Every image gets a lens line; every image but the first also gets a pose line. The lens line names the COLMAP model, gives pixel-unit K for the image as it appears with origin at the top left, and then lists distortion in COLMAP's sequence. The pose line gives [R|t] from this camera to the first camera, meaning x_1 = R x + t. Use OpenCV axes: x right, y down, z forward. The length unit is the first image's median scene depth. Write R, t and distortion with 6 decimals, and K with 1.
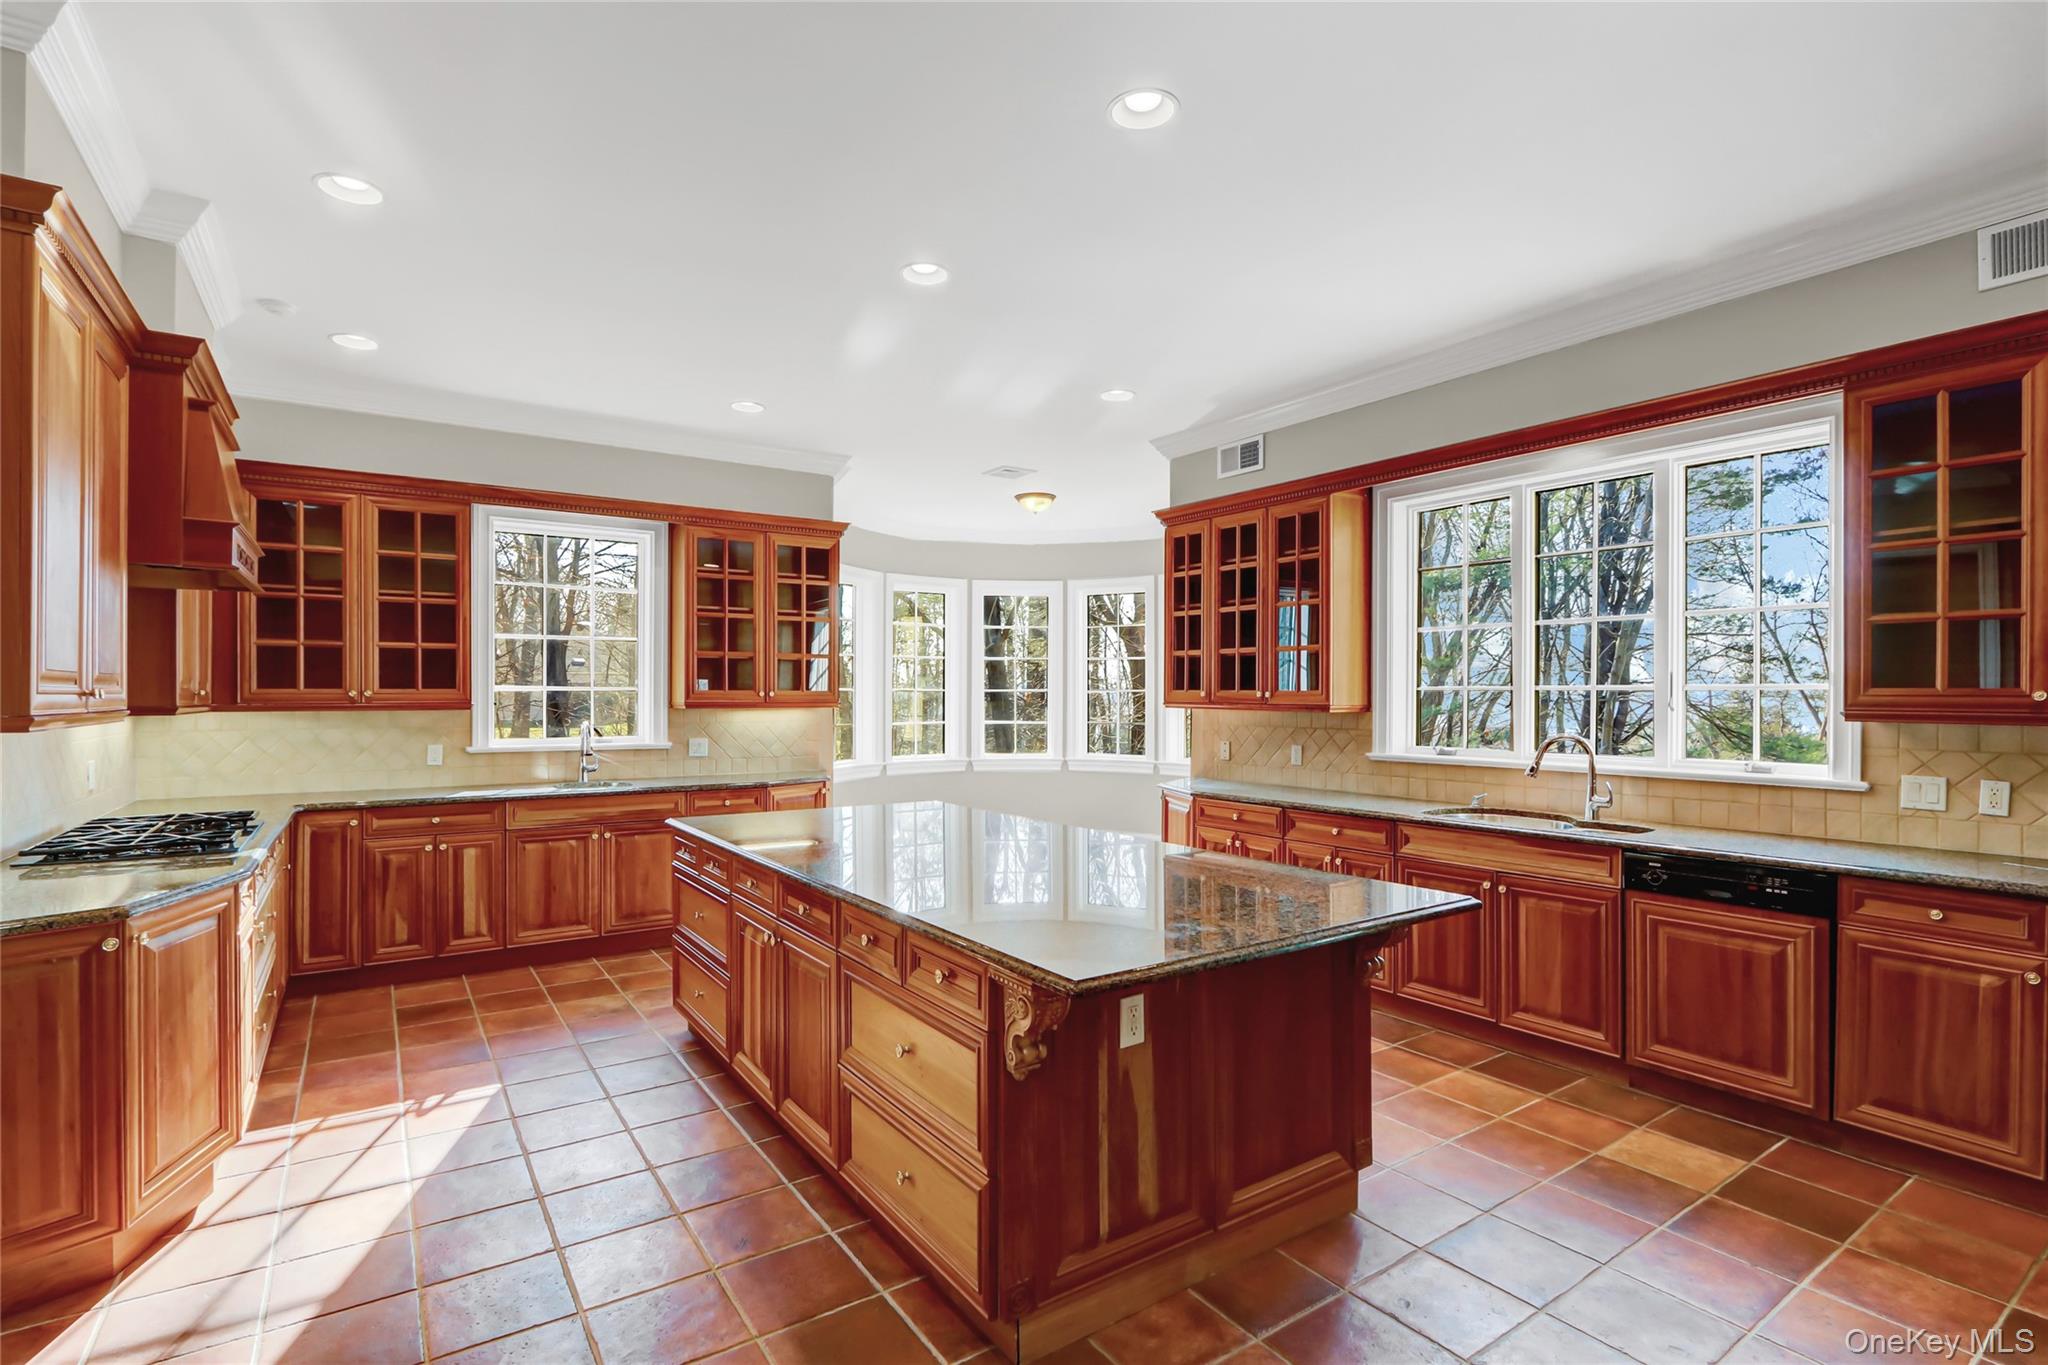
lens RADIAL K [[967.1, 0, 1008.0], [0, 967.1, 690.8], [0, 0, 1]] dist [0.004545, 0.000307]
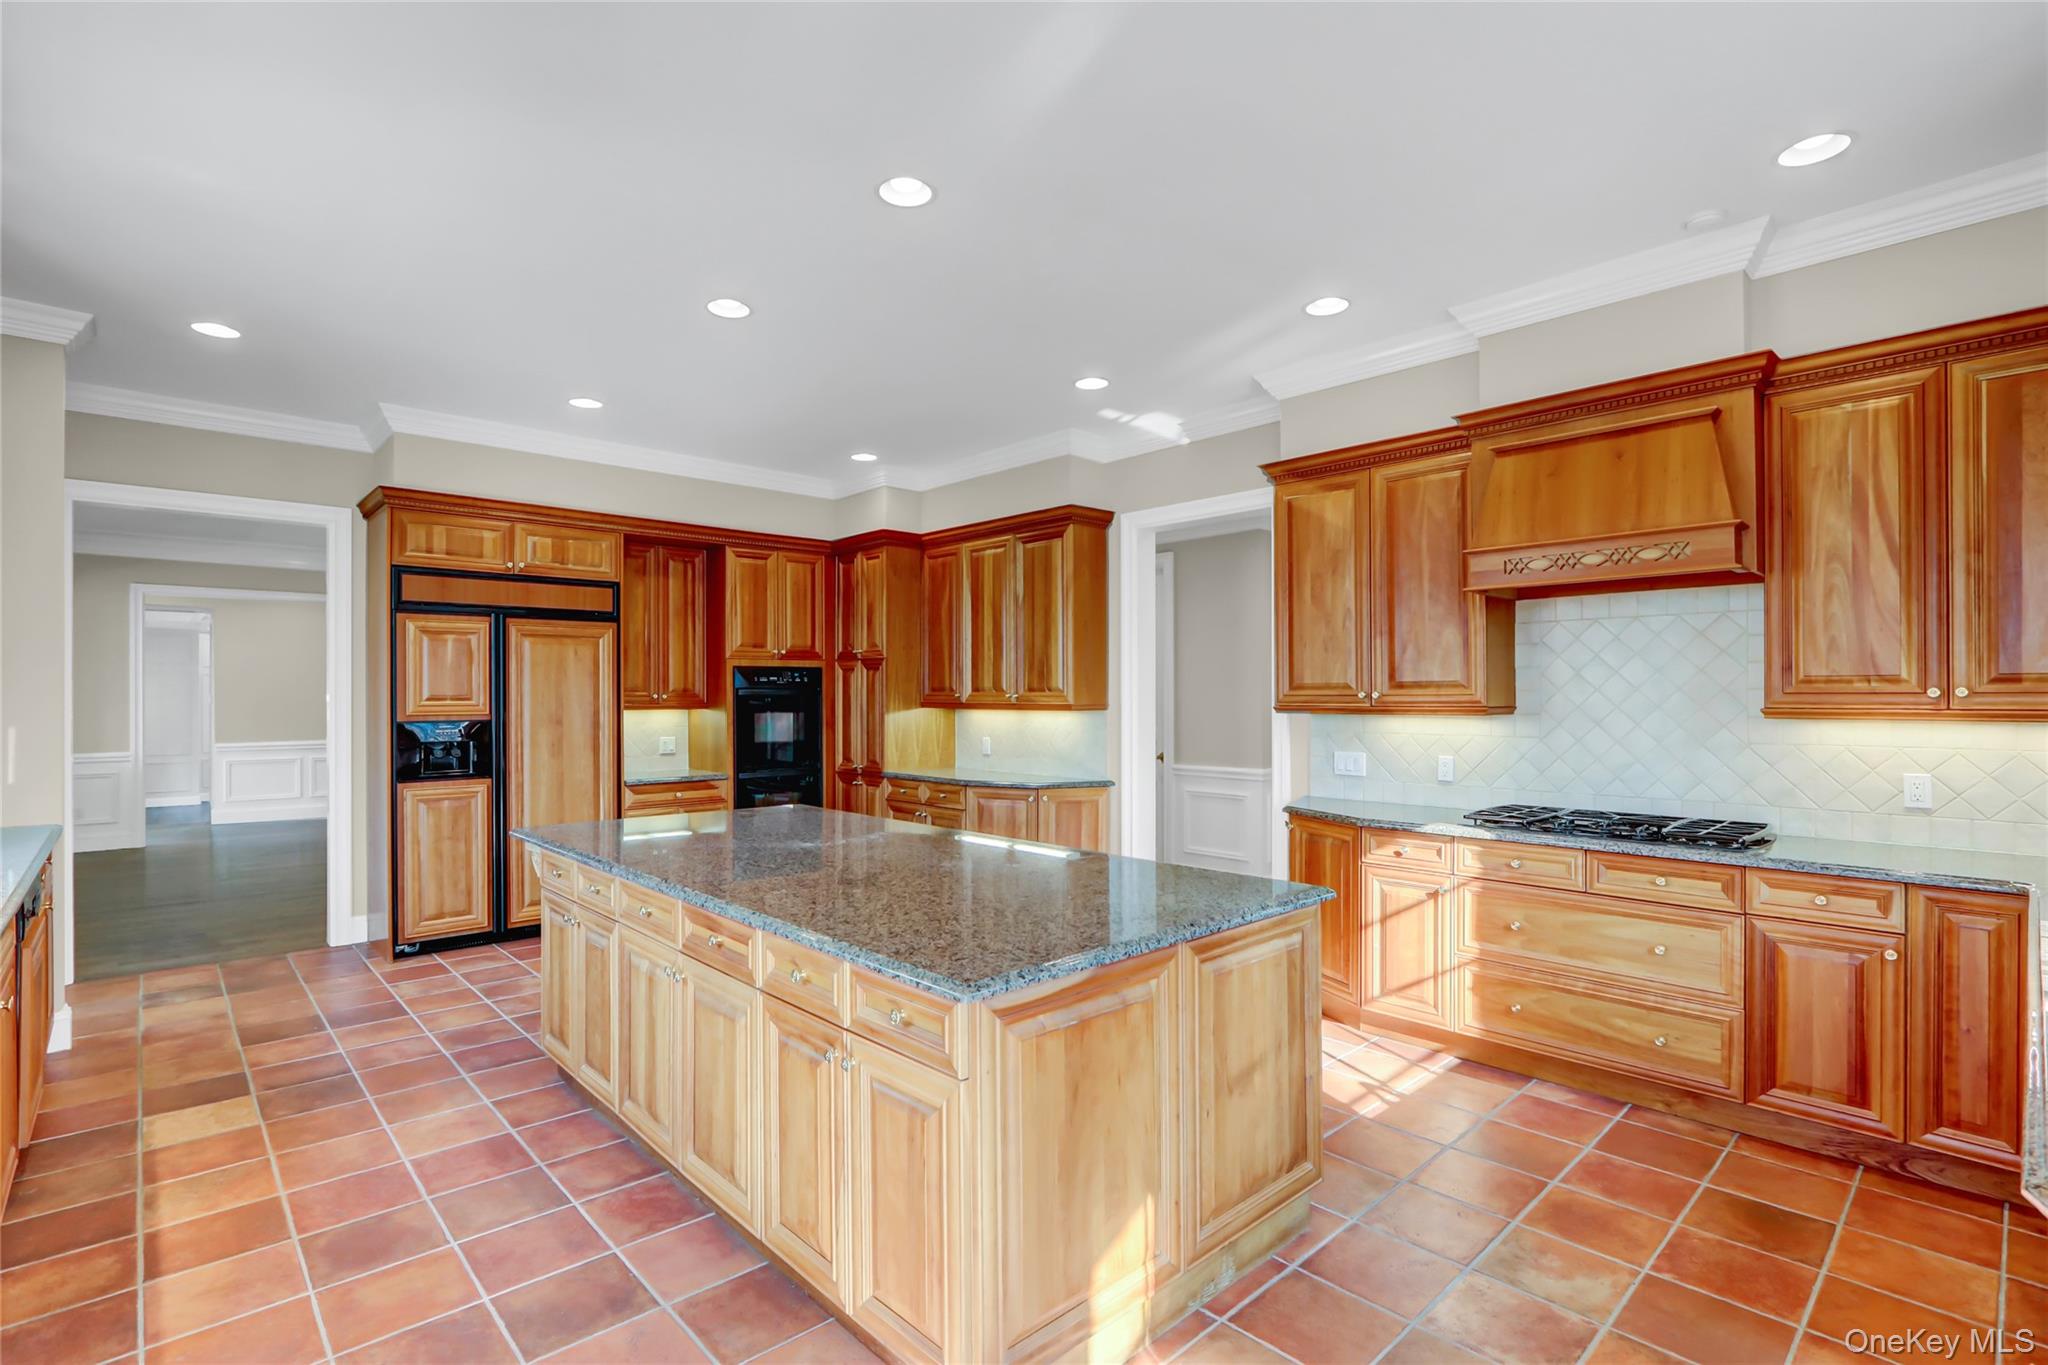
lens RADIAL K [[967.1, 0, 1010.8], [0, 967.1, 691.9], [0, 0, 1]] dist [0.004545, 0.000307]
pose [[-0.990020, 0.003613, -0.140882, -0.043067], [0.004548, 0.999970, -0.006313, 0.003785], [0.140855, -0.006891, -0.990006, 1.341901]]
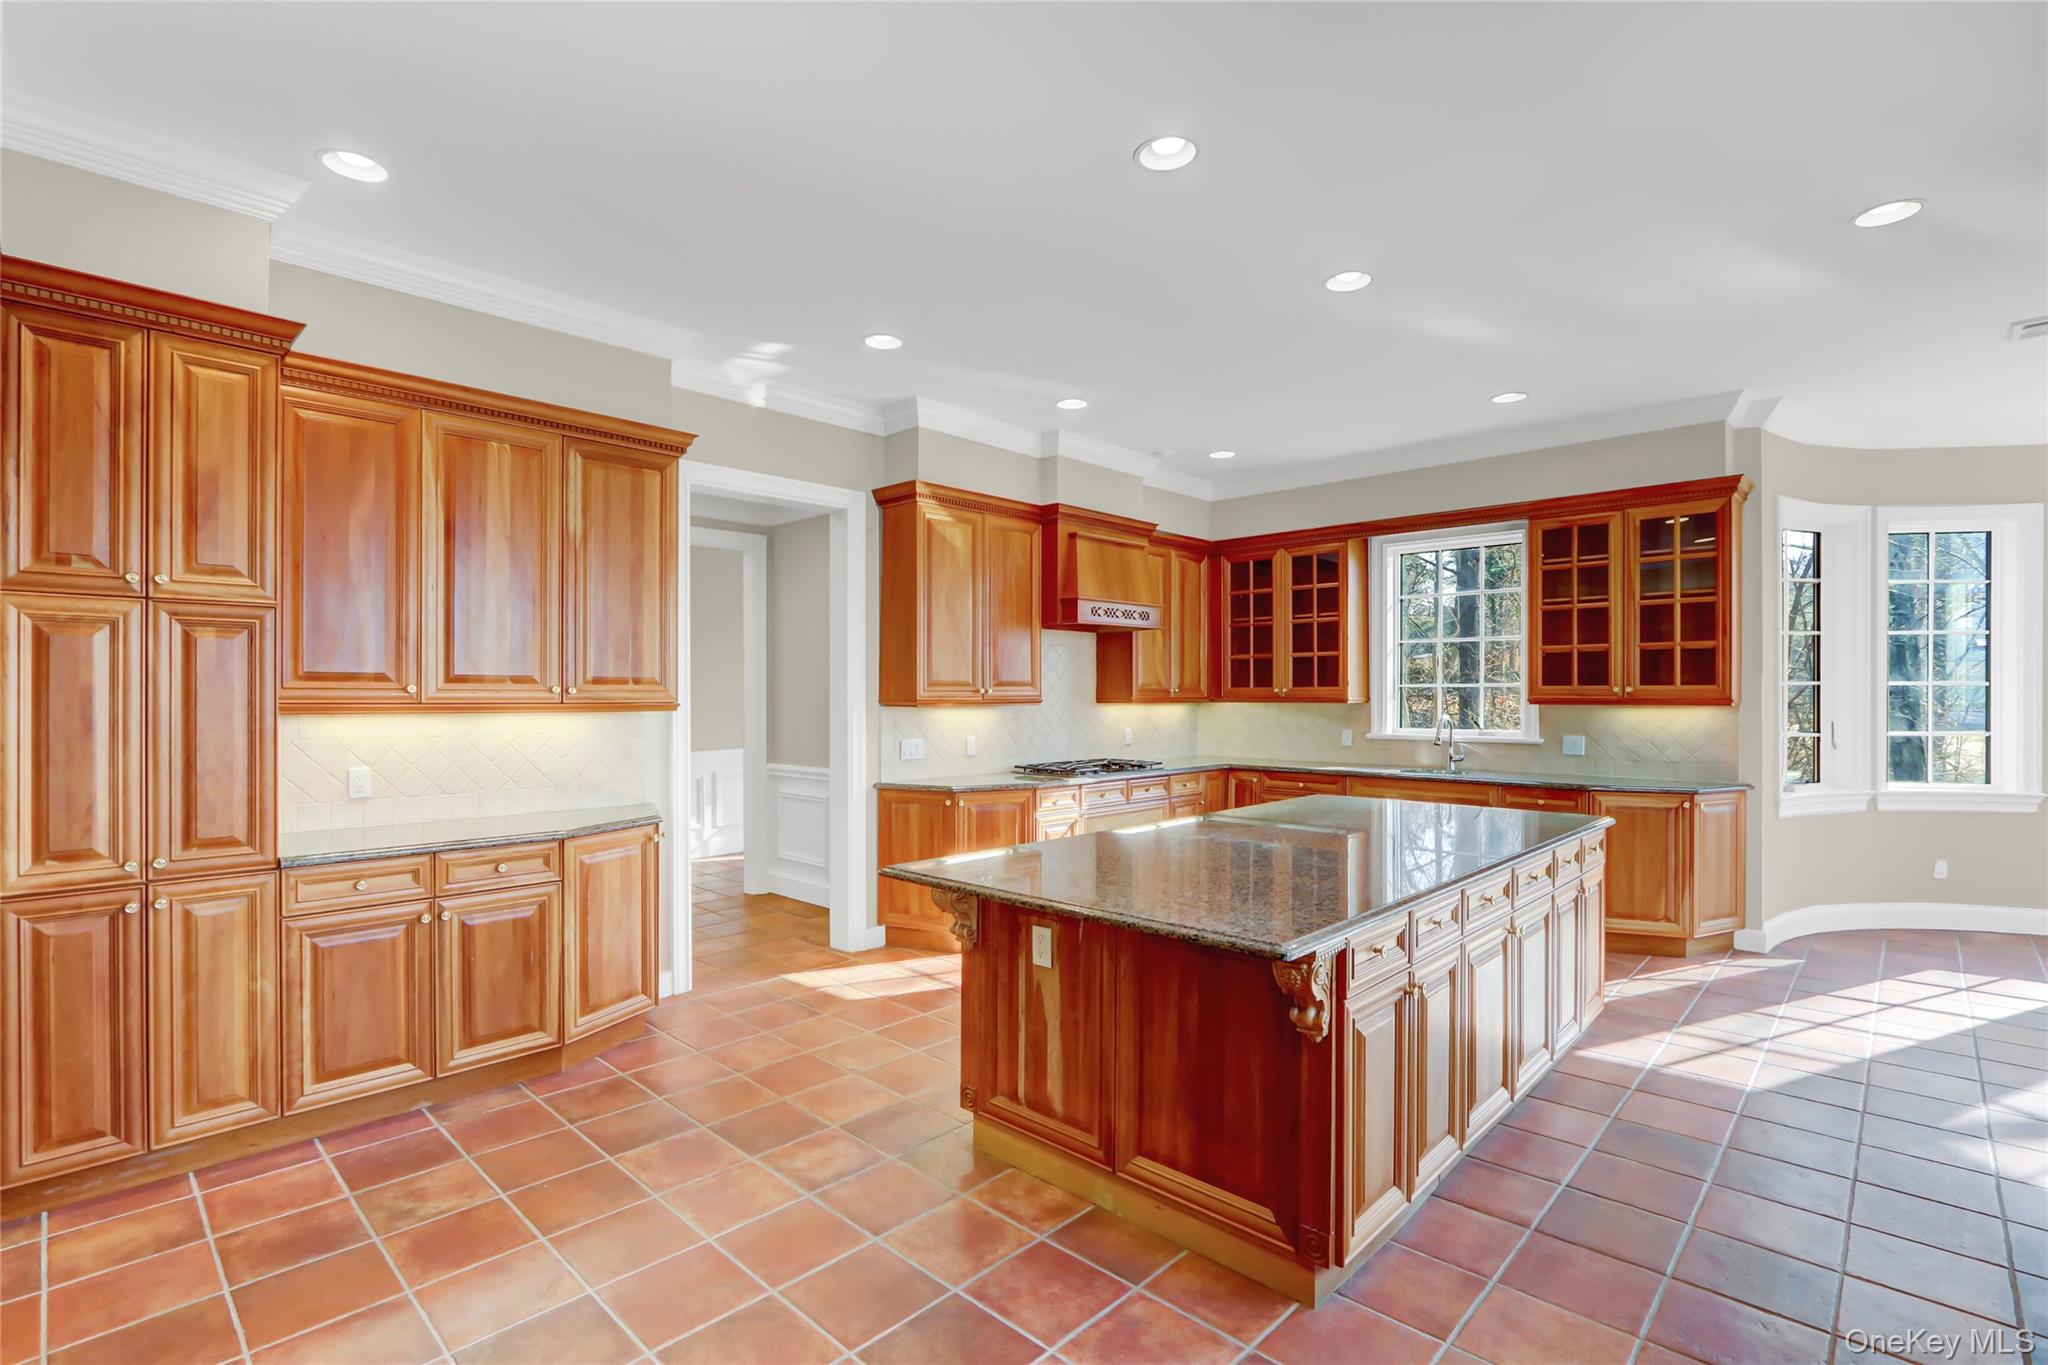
lens RADIAL K [[967.1, 0, 1020.2], [0, 967.1, 692.8], [0, 0, 1]] dist [0.004545, 0.000307]
pose [[0.204173, 0.001415, -0.978934, 0.620264], [0.001870, 0.999997, 0.001836, 0.003237], [0.978933, -0.002205, 0.204169, 0.326292]]
